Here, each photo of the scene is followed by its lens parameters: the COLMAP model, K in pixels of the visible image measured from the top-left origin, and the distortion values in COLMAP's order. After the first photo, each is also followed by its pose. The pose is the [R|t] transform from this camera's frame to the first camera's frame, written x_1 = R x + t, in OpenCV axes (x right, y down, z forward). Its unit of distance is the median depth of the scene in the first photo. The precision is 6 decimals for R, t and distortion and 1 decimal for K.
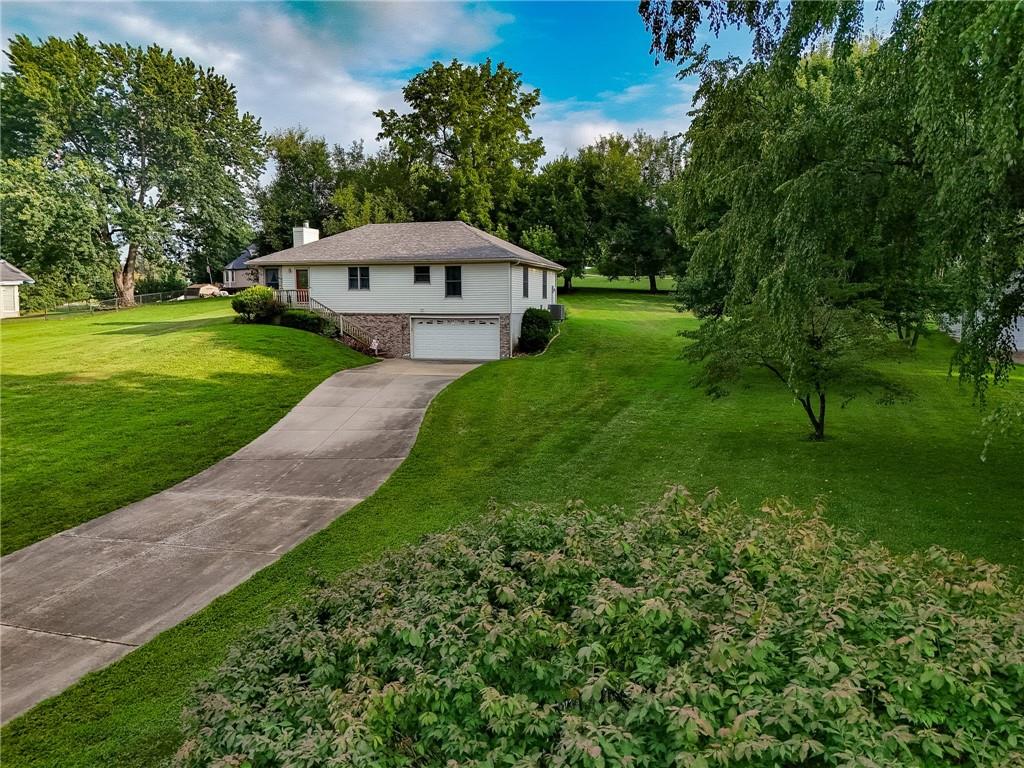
lens RADIAL K [[757.2, 0, 504.8], [0, 757.2, 389.4], [0, 0, 1]] dist [0.059345, -0.037319]
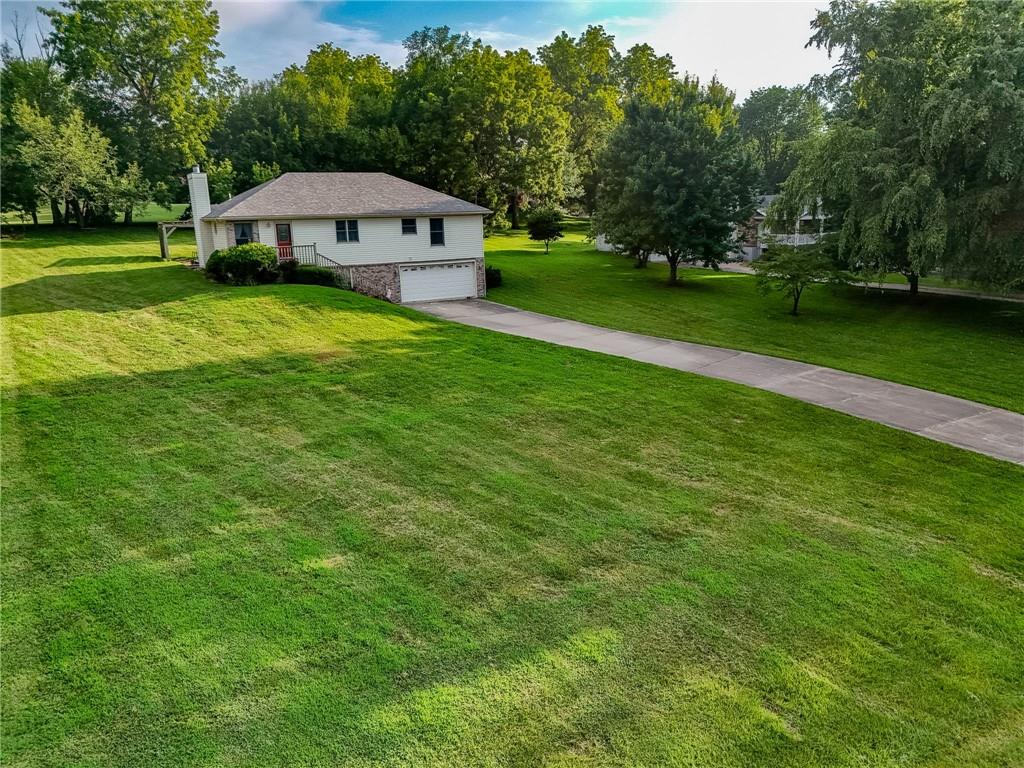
lens RADIAL K [[757.2, 0, 516.0], [0, 757.2, 383.8], [0, 0, 1]] dist [0.059345, -0.037319]
pose [[0.646782, -0.184449, 0.740035, -0.851437], [0.107313, 0.982671, 0.151134, -0.073709], [-0.755088, -0.018335, 0.655367, 0.140112]]
